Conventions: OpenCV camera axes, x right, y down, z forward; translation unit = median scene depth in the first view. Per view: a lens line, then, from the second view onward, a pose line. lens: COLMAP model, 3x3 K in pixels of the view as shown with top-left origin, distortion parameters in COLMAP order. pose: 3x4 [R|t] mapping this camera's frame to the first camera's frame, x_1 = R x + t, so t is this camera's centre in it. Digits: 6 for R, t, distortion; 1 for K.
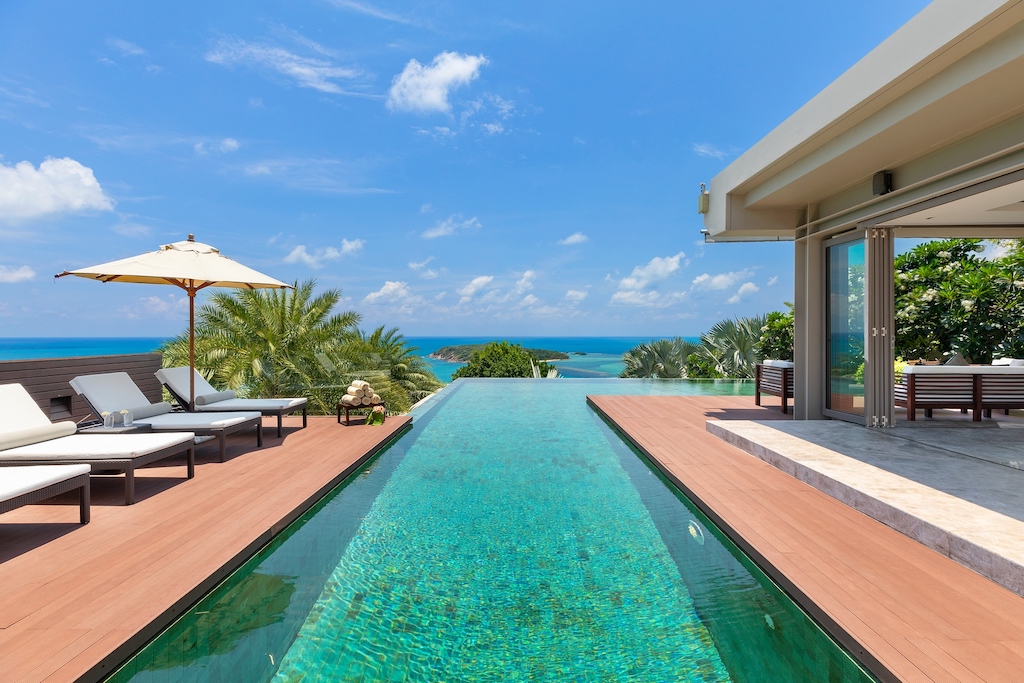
lens RADIAL K [[478.8, 0, 512.0], [0, 478.8, 341.5], [0, 0, 1]] dist [-0.000415, -0.000310]
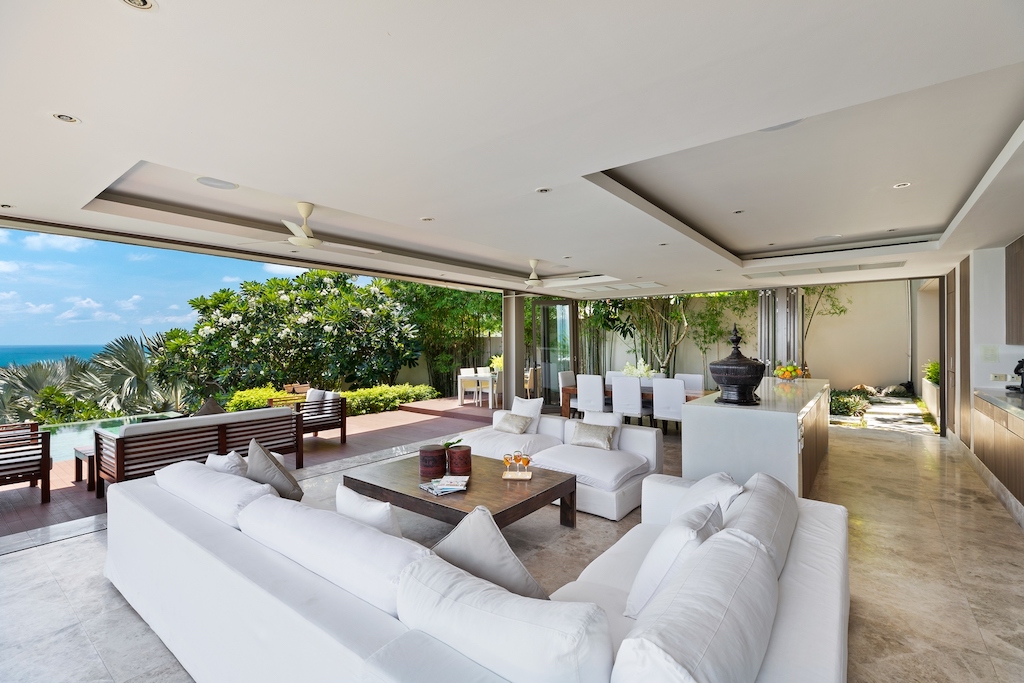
lens RADIAL K [[461.8, 0, 503.5], [0, 461.8, 344.5], [0, 0, 1]] dist [0.000665, -0.000016]
pose [[0.607309, -0.007277, 0.794432, 0.336356], [0.013171, 0.999913, -0.000909, -0.033538], [-0.794357, 0.011016, 0.607352, 0.065149]]
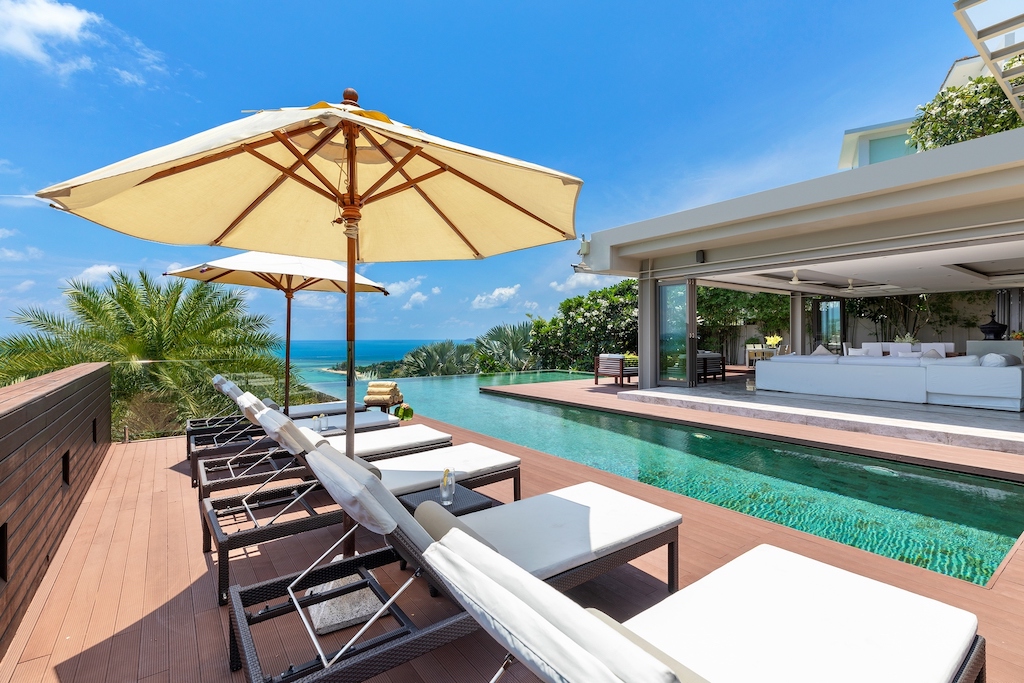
lens RADIAL K [[471.4, 0, 512.8], [0, 471.4, 339.3], [0, 0, 1]] dist [0.010709, -0.000191]
pose [[0.793251, -0.003085, 0.608887, -0.388150], [0.010787, 0.999901, -0.008987, 0.001149], [-0.608799, 0.013697, 0.793206, -0.007452]]
